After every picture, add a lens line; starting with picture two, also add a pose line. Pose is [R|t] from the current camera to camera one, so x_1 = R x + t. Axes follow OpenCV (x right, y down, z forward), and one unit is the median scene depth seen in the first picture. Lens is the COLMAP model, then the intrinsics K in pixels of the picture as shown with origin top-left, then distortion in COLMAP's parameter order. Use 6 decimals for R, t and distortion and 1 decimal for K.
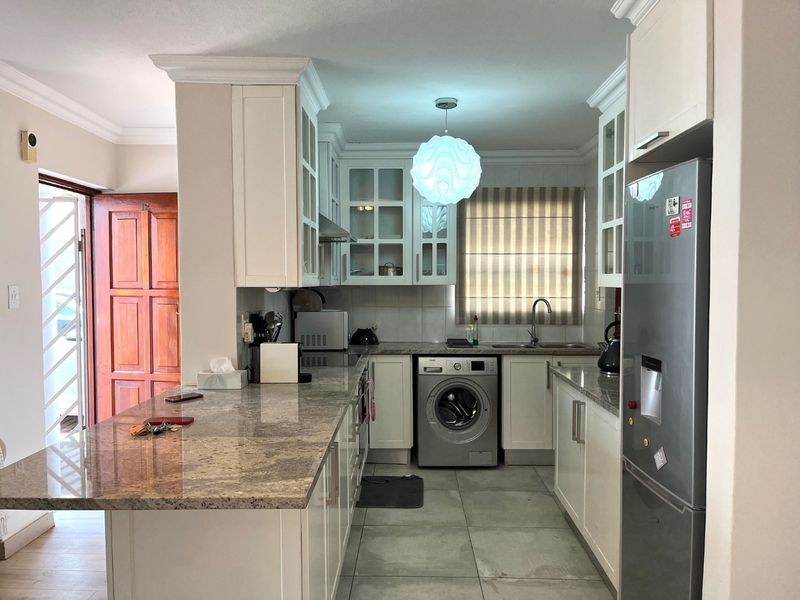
lens RADIAL K [[616.1, 0, 382.6], [0, 616.1, 304.6], [0, 0, 1]] dist [0.057127, -0.048038]
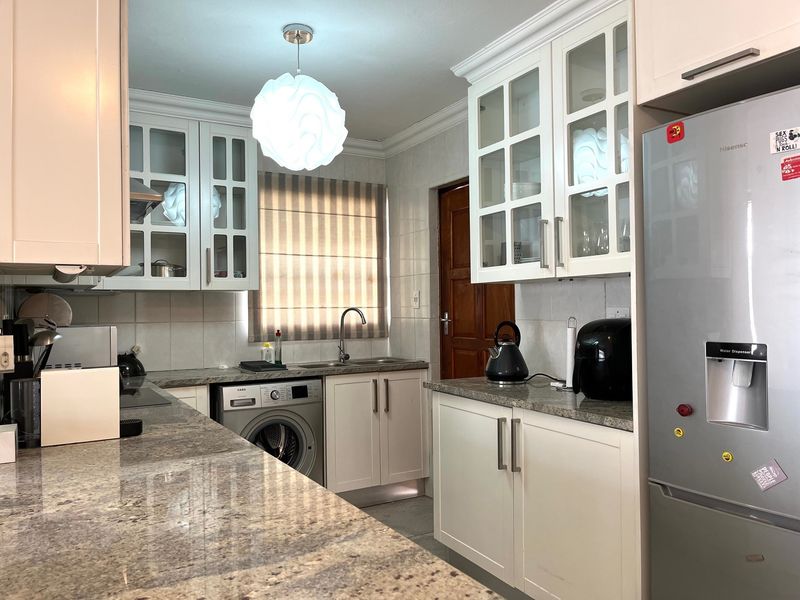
lens RADIAL K [[616.1, 0, 399.7], [0, 616.1, 300.7], [0, 0, 1]] dist [0.057127, -0.048038]
pose [[0.848046, -0.000850, 0.529923, -0.150904], [0.032388, 0.998212, -0.050230, 0.027302], [-0.528933, 0.059761, 0.846557, 0.264898]]
